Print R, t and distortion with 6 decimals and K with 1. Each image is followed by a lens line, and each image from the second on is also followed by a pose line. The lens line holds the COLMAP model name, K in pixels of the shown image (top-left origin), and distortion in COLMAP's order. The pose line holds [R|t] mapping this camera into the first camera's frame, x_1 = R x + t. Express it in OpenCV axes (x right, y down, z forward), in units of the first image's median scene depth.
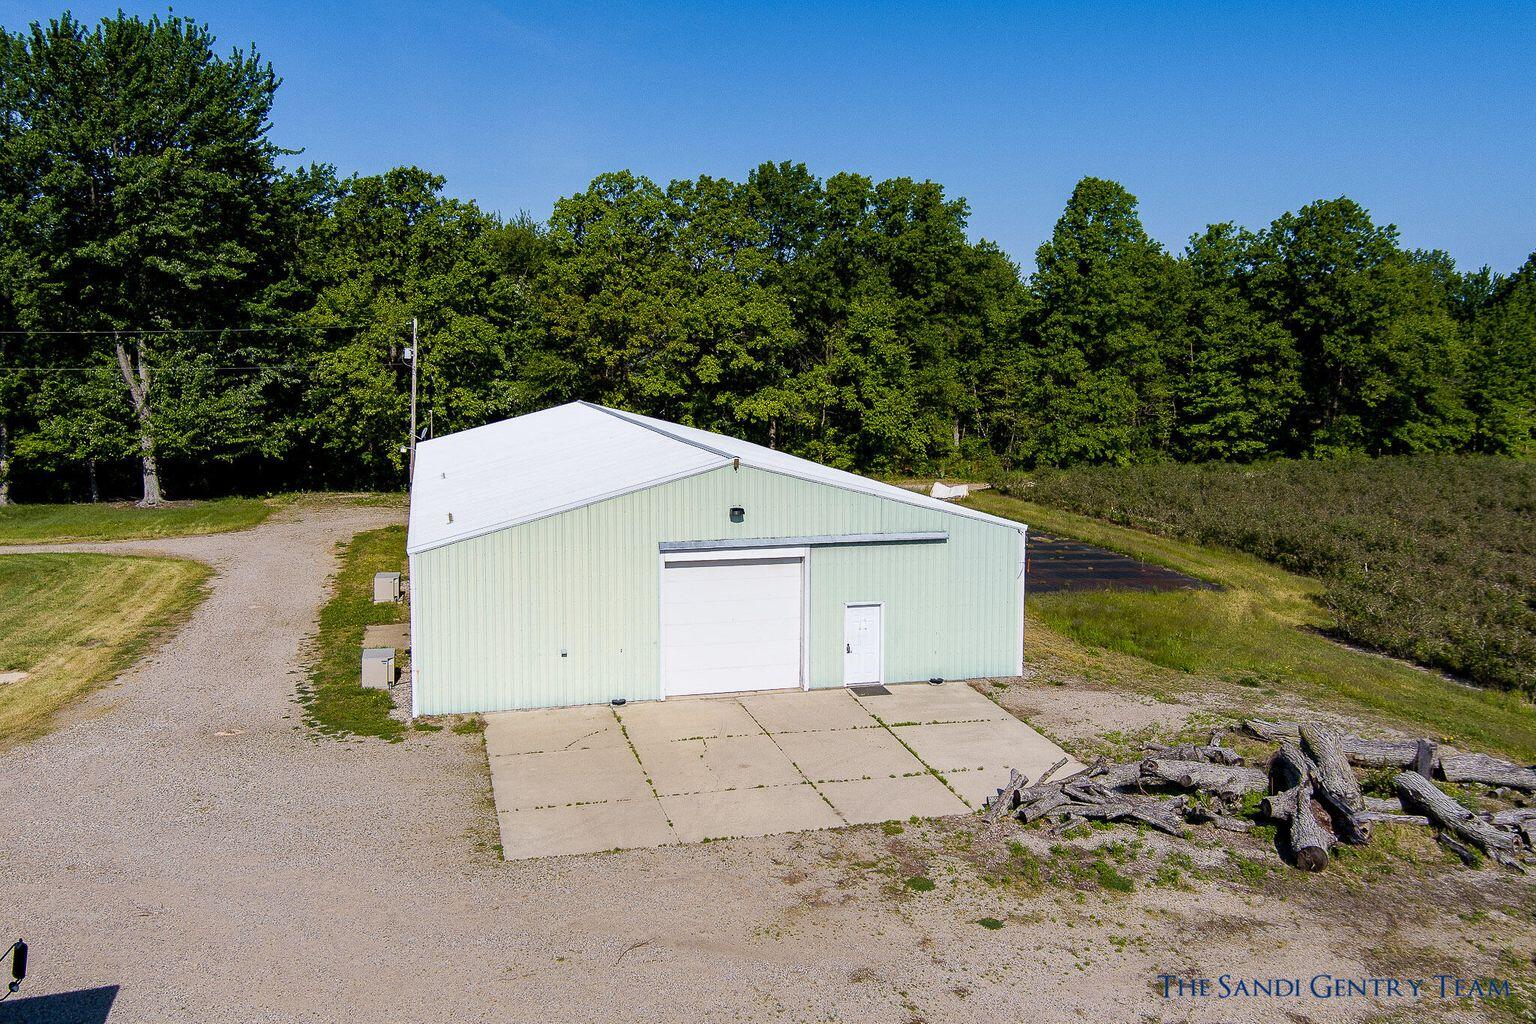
lens RADIAL K [[1296.7, 0, 762.2], [0, 1296.7, 415.3], [0, 0, 1]] dist [0.024051, 0.003932]
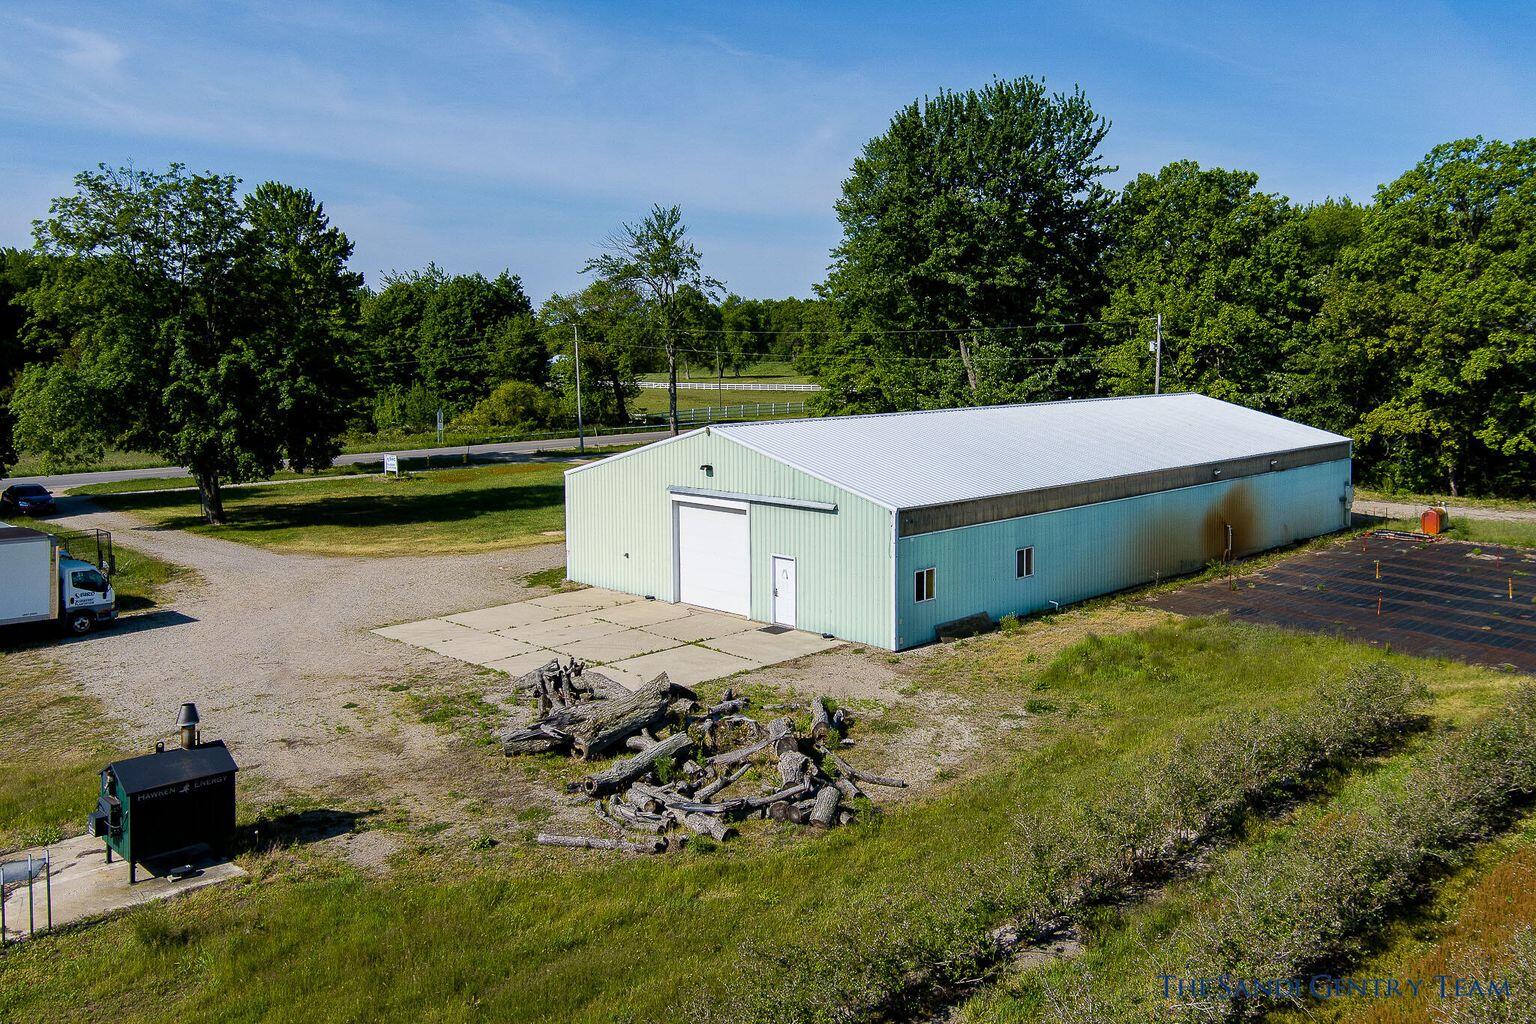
lens RADIAL K [[1296.7, 0, 762.2], [0, 1296.7, 415.3], [0, 0, 1]] dist [0.024051, 0.003932]
pose [[0.491257, 0.044427, -0.869881, 1.087999], [-0.040818, 0.998775, 0.027958, -0.015694], [0.870058, 0.021772, 0.492469, 0.397005]]
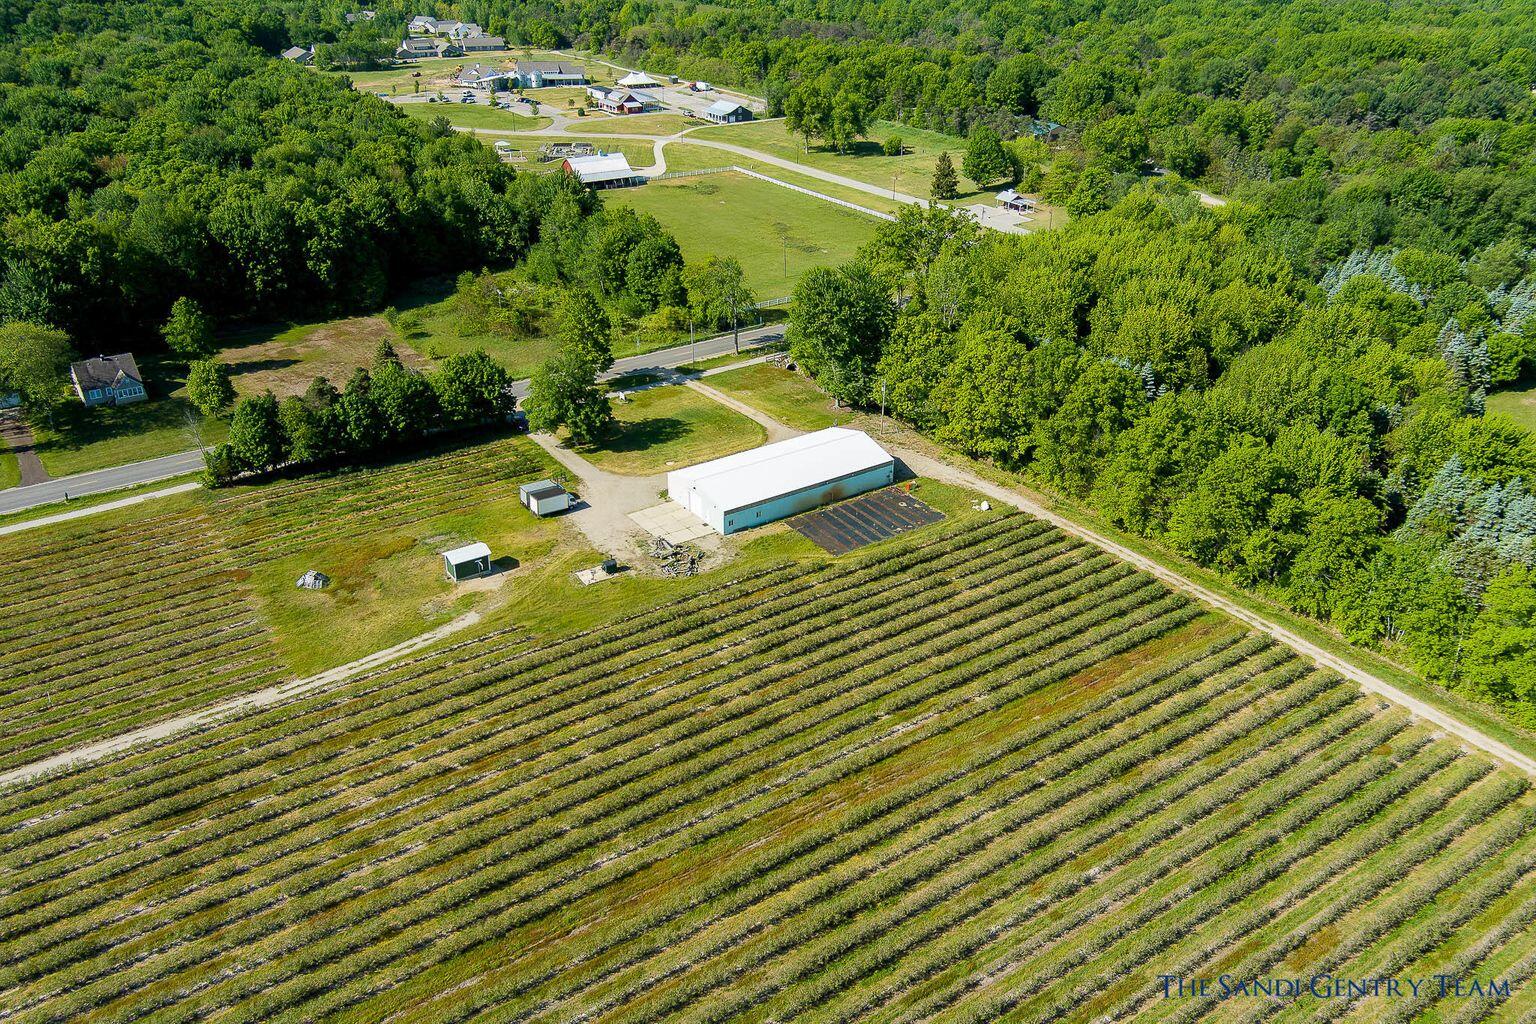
lens RADIAL K [[1296.7, 0, 762.2], [0, 1296.7, 415.3], [0, 0, 1]] dist [0.024051, 0.003932]
pose [[0.356993, 0.353757, -0.864530, 4.944281], [-0.066876, 0.932819, 0.354085, -2.270925], [0.931710, -0.068590, 0.356668, -0.793158]]
